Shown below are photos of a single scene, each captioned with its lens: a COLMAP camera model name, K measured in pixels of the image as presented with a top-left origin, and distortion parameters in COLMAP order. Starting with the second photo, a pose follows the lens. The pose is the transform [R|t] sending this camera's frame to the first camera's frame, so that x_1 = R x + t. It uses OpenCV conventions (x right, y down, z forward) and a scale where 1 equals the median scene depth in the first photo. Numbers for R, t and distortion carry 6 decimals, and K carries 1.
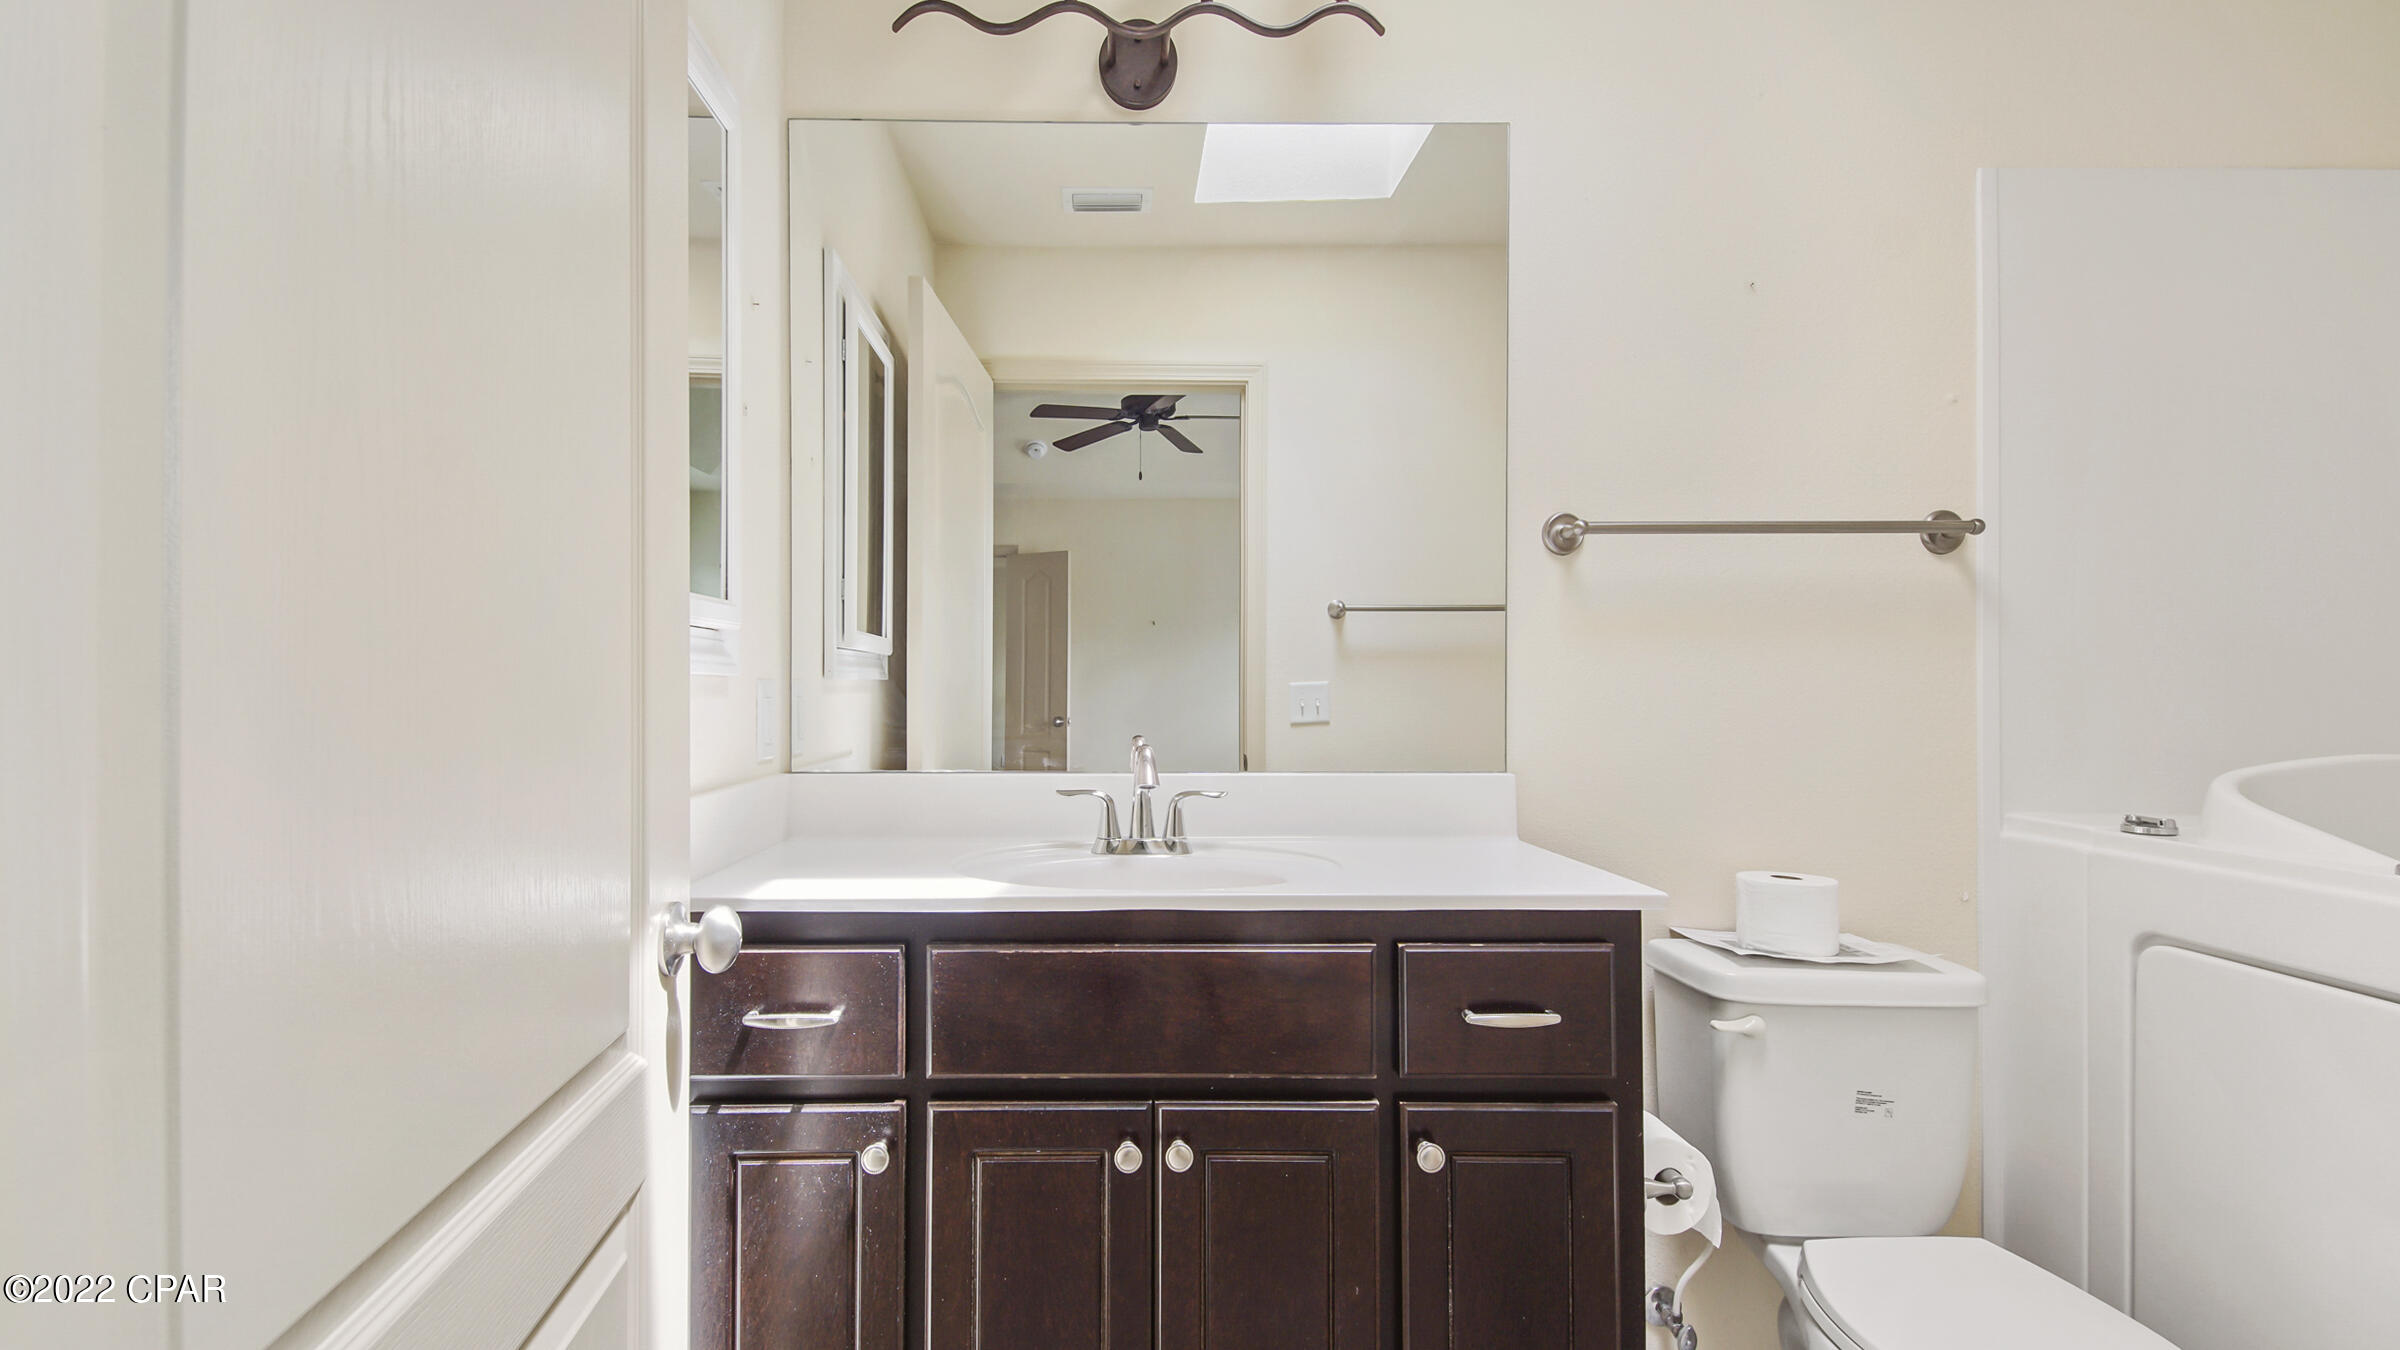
lens RADIAL K [[1001.3, 0, 1187.0], [0, 1001.3, 683.6], [0, 0, 1]] dist [0.017446, -0.000290]
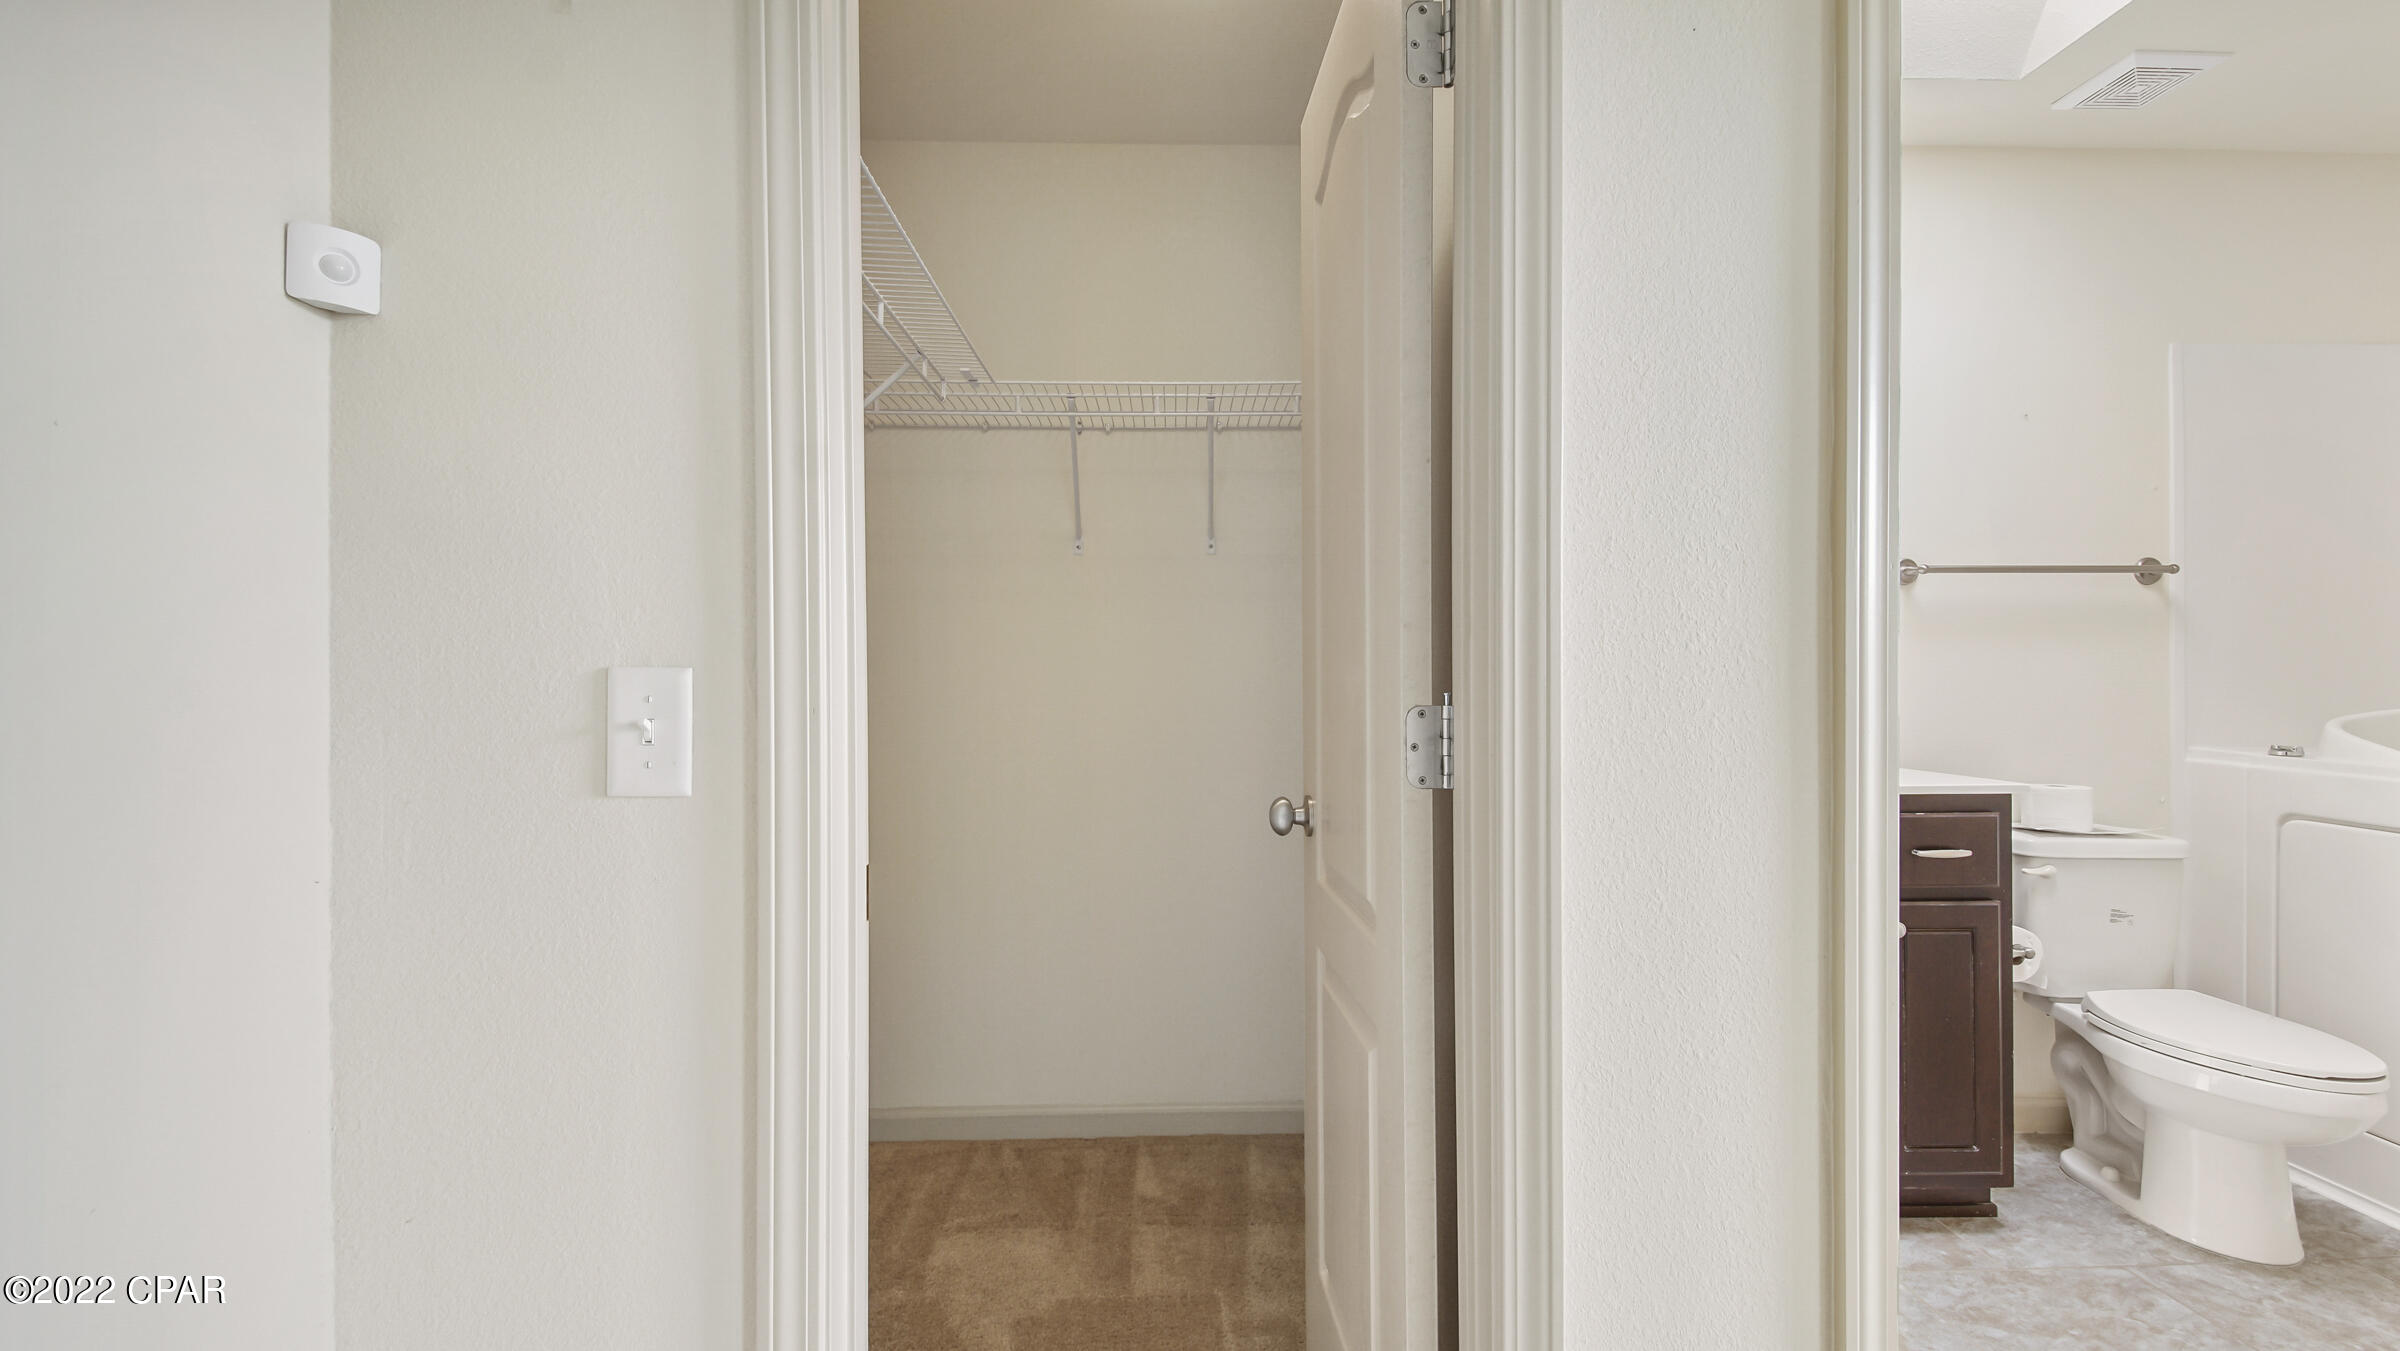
lens RADIAL K [[1001.3, 0, 1182.0], [0, 1001.3, 683.3], [0, 0, 1]] dist [0.017446, -0.000290]
pose [[0.999963, -0.000858, 0.008597, -0.889844], [0.000794, 0.999972, 0.007457, 0.014967], [-0.008603, -0.007450, 0.999935, -0.667129]]
